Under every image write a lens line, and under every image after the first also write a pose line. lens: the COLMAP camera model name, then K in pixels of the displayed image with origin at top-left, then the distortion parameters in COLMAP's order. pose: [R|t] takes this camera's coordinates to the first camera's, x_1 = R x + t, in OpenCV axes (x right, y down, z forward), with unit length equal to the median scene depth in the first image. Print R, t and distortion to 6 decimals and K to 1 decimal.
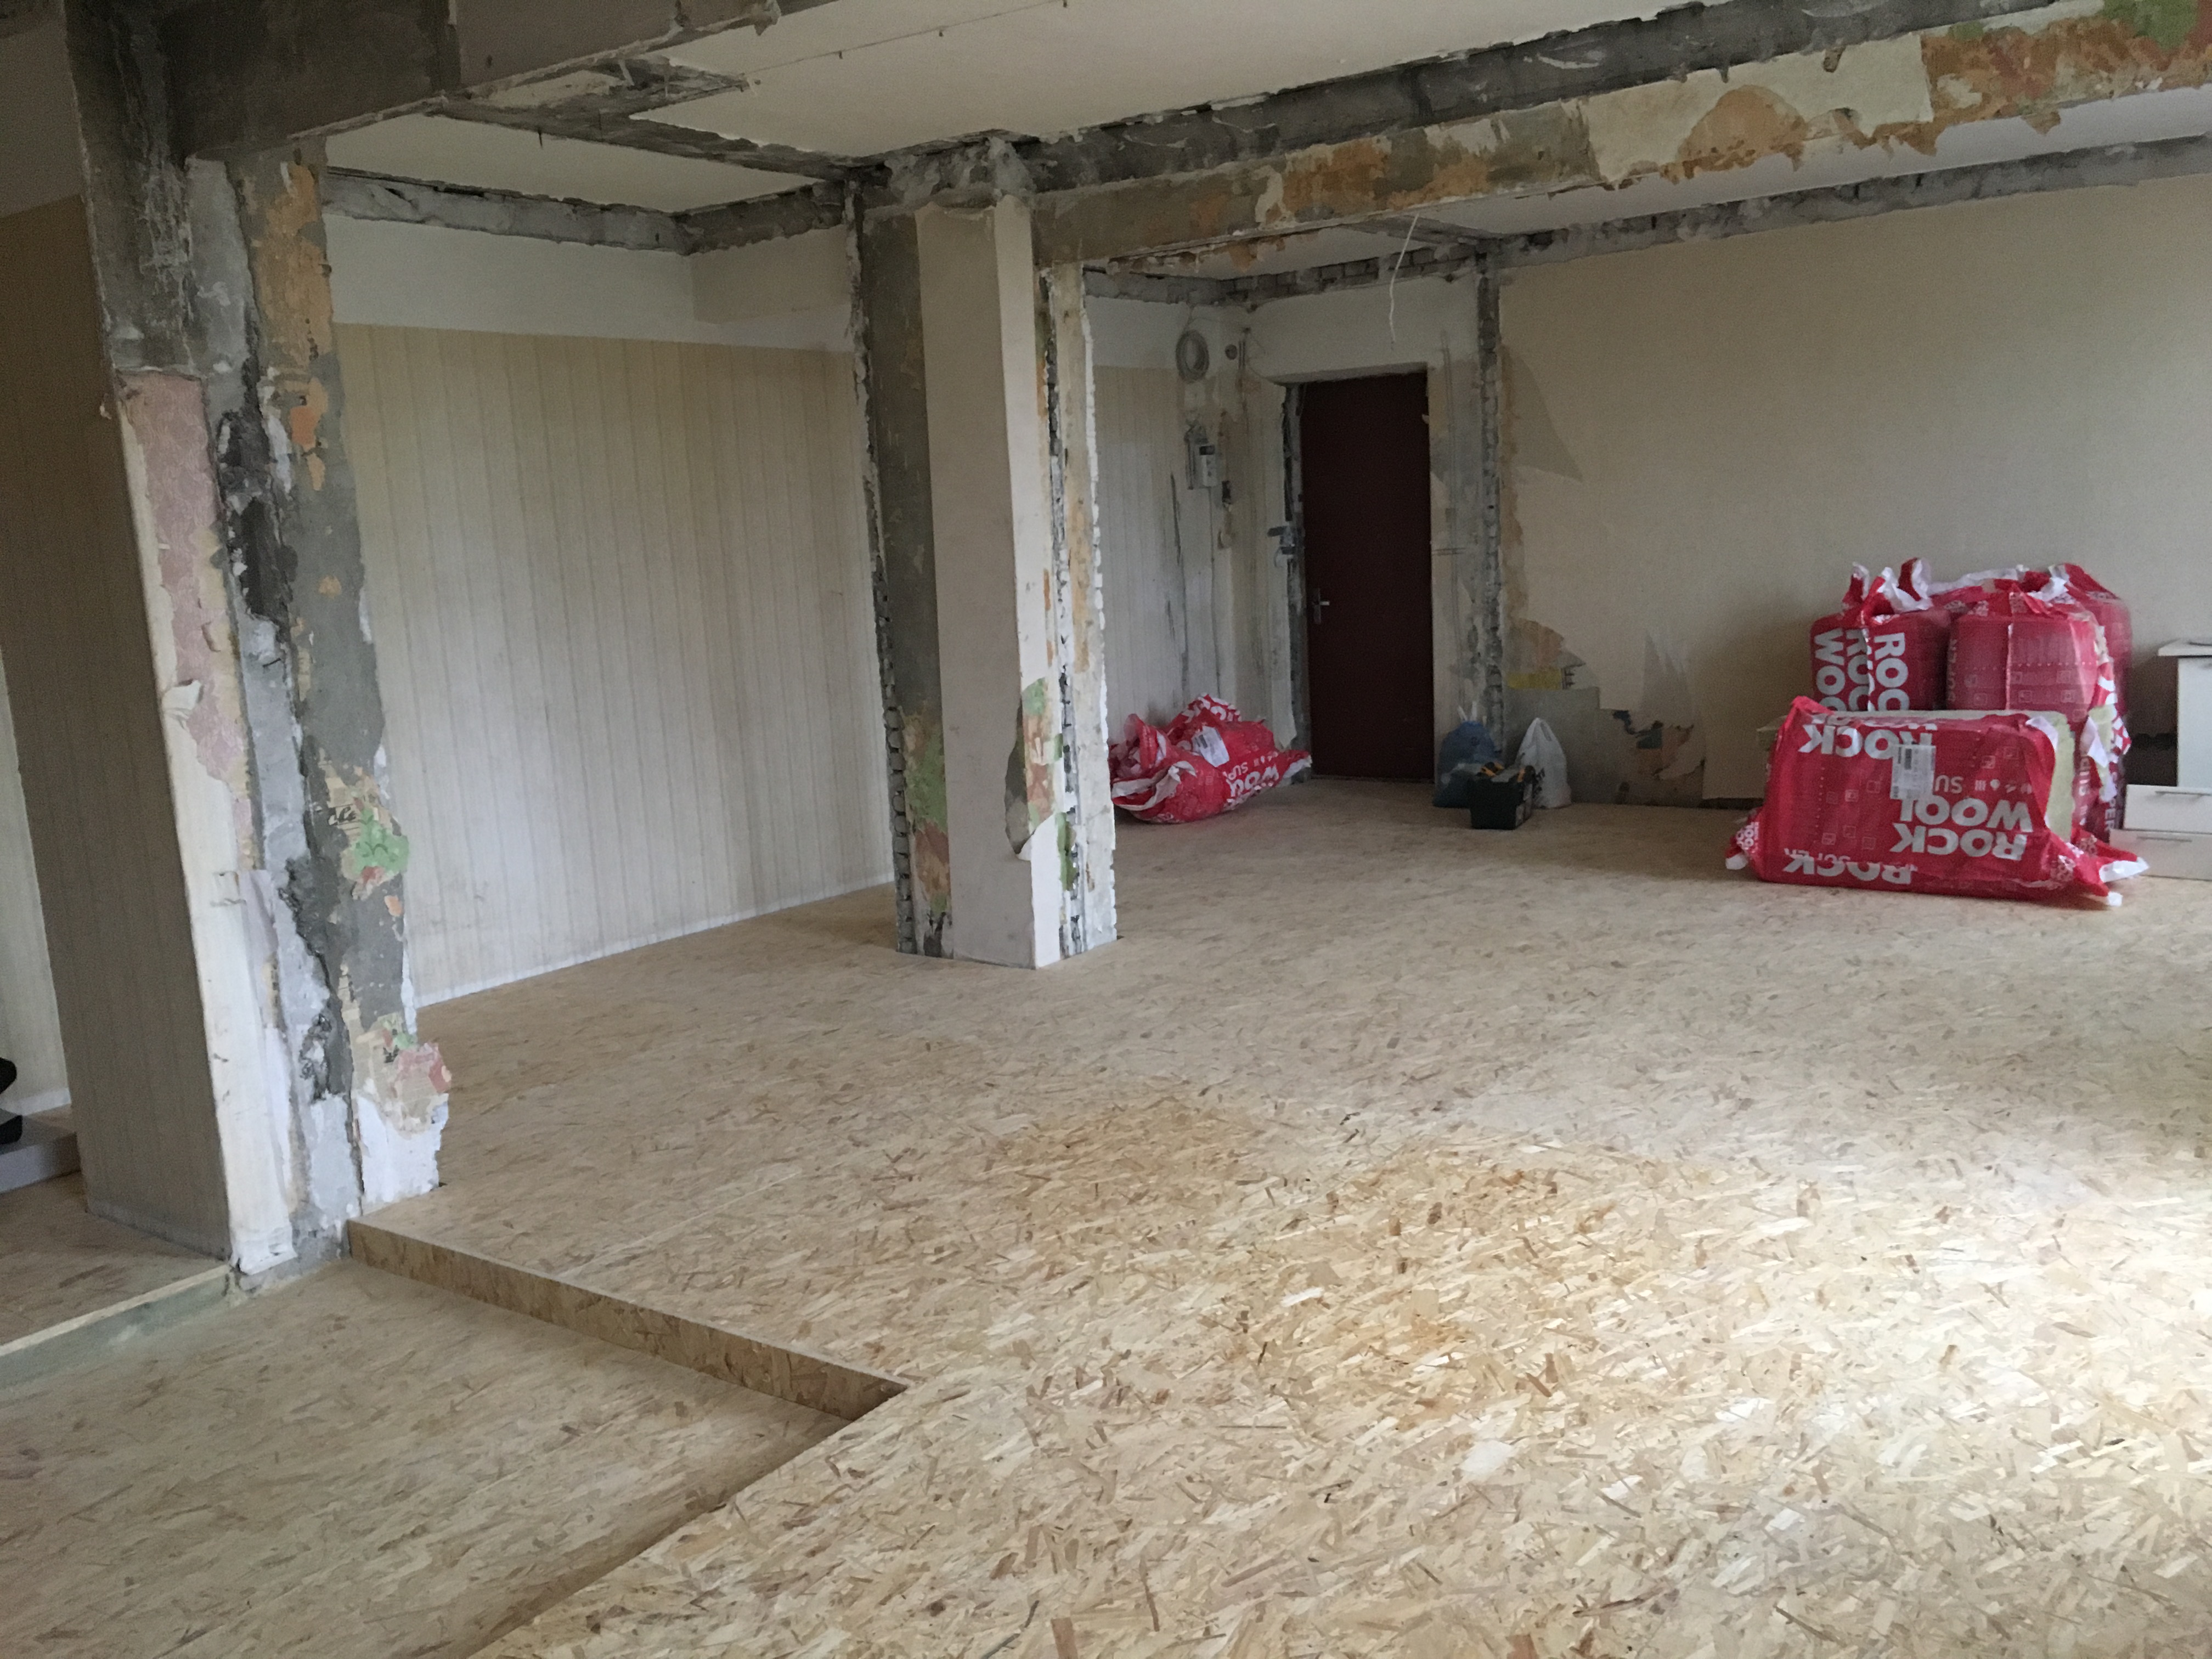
lens RADIAL K [[1856.7, 0, 1106.0], [0, 1856.7, 829.5], [0, 0, 1]] dist [0.002891, -0.011035]
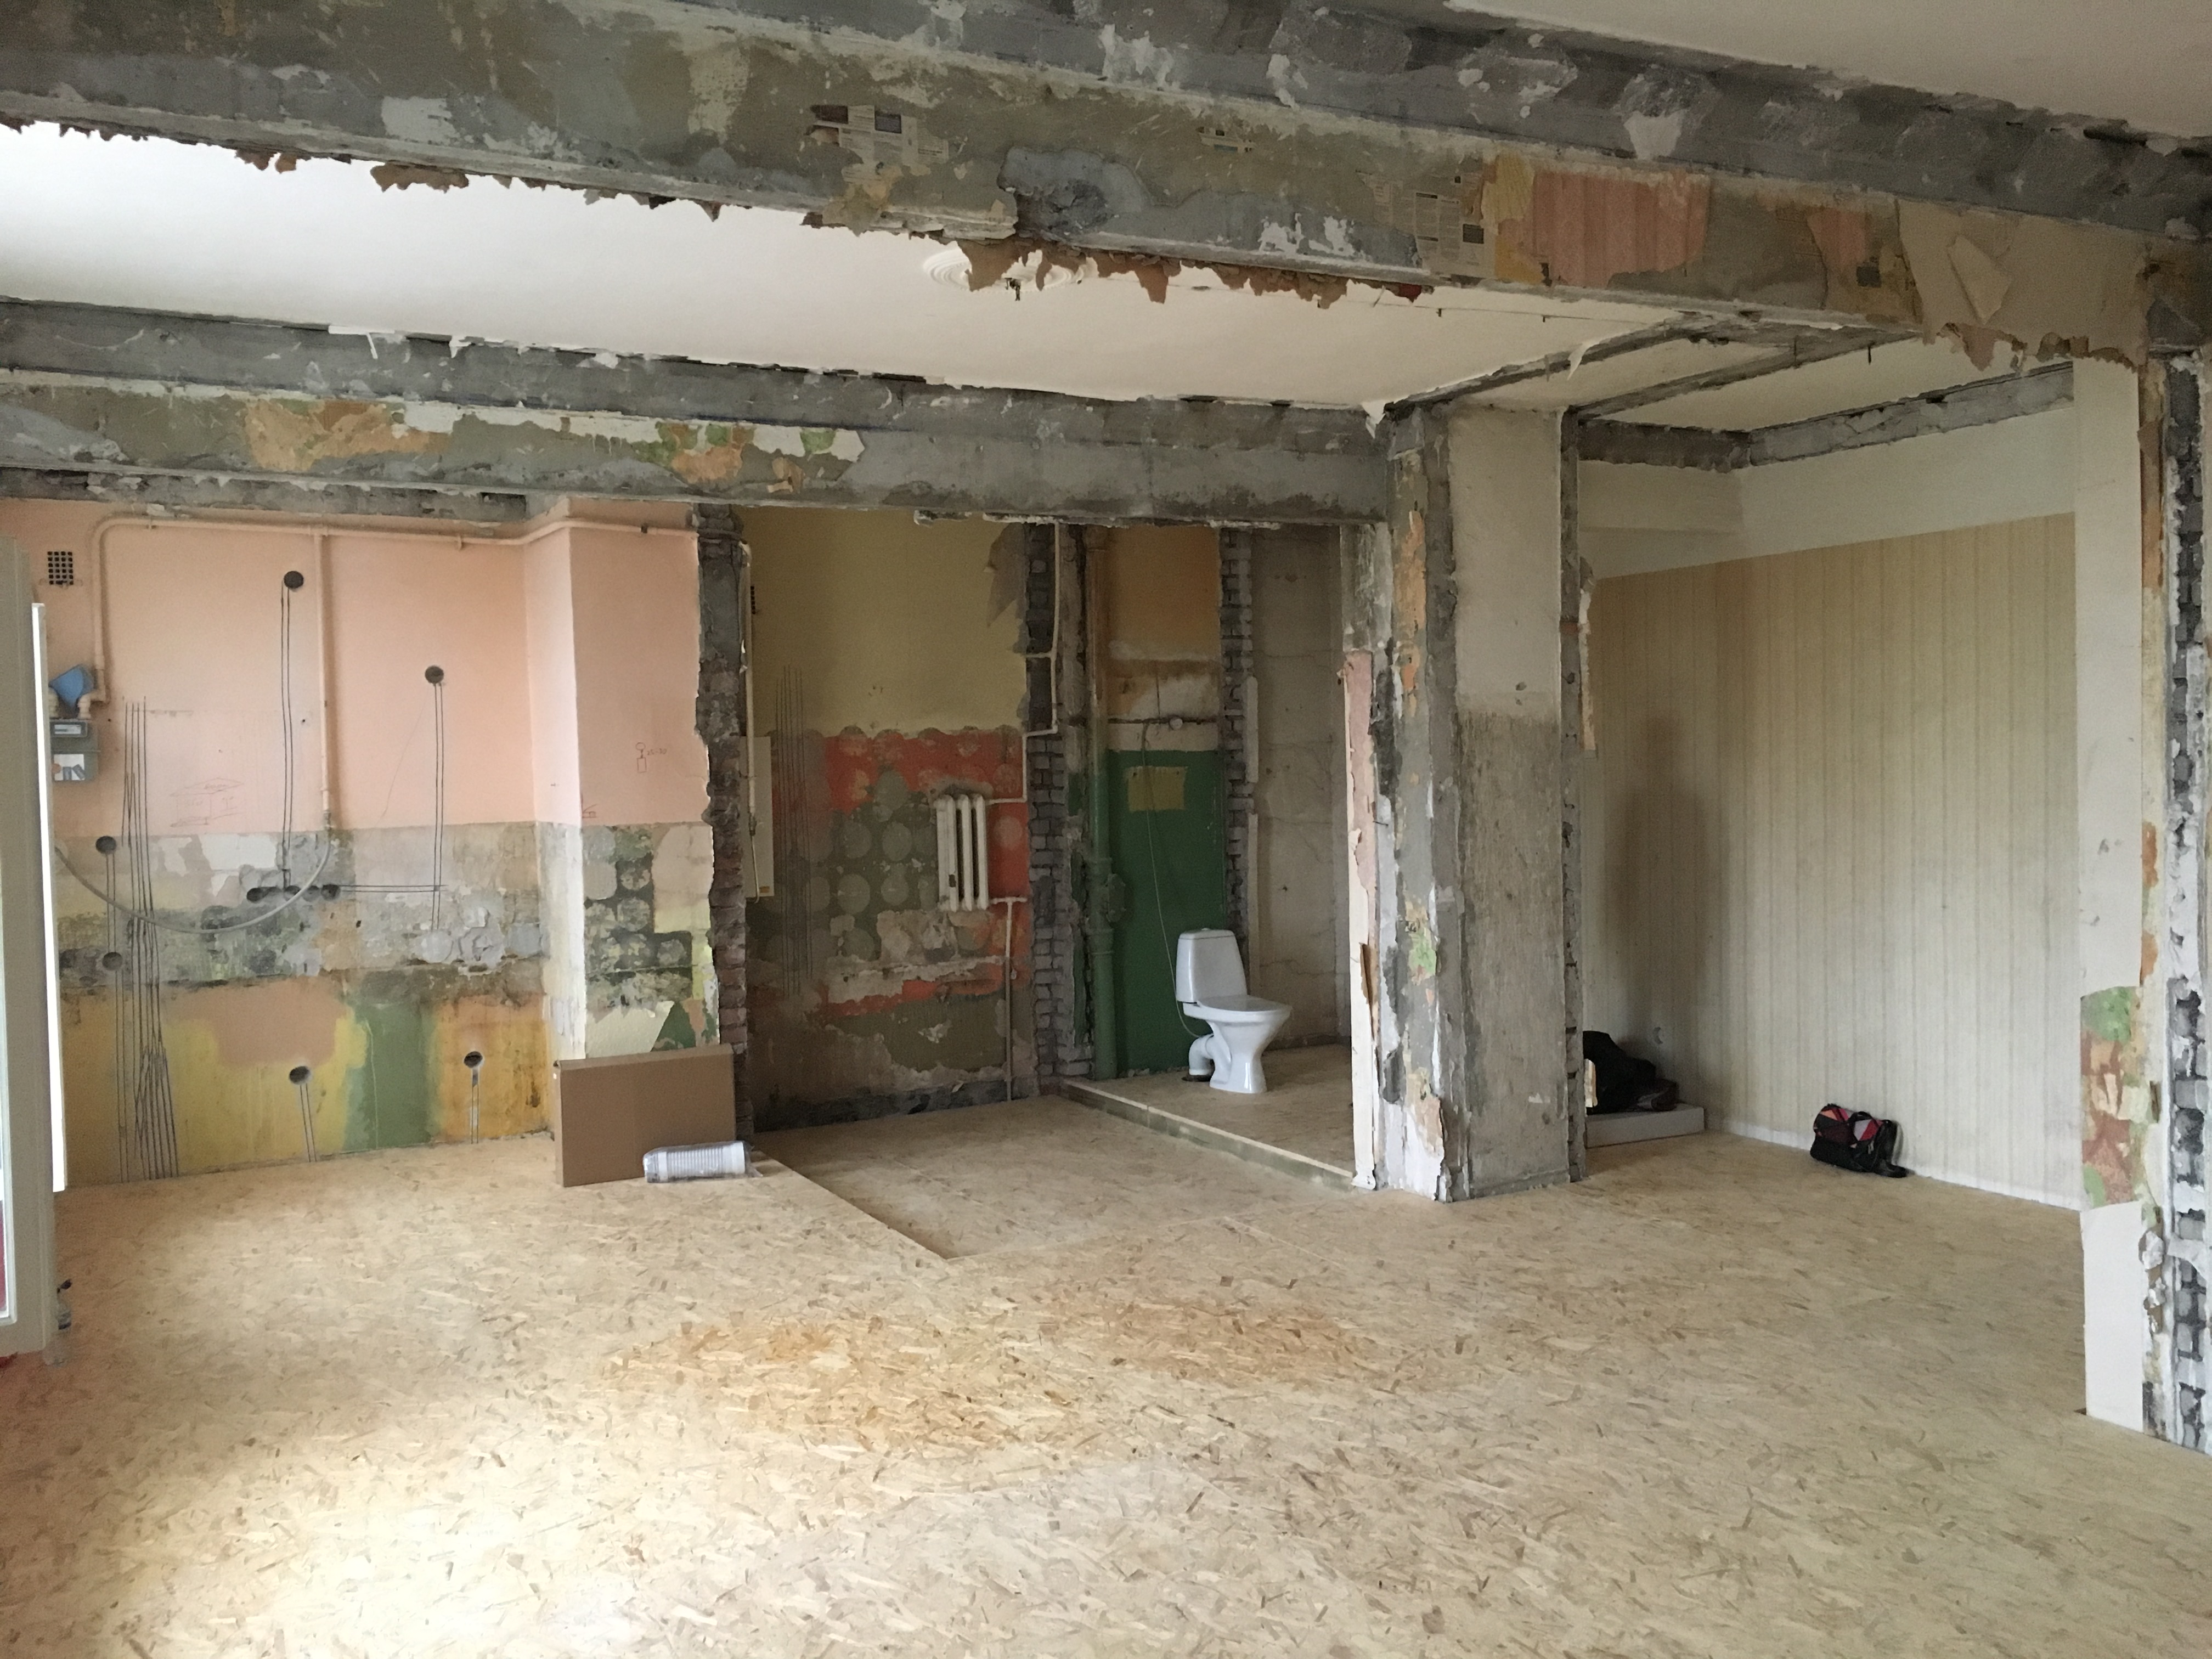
lens RADIAL K [[1856.7, 0, 1106.0], [0, 1856.7, 829.5], [0, 0, 1]] dist [0.002891, -0.011035]
pose [[-0.454865, 0.097329, -0.885226, 1.042679], [-0.099580, 0.982218, 0.159162, -0.304065], [0.884975, 0.160548, -0.437084, 1.430160]]
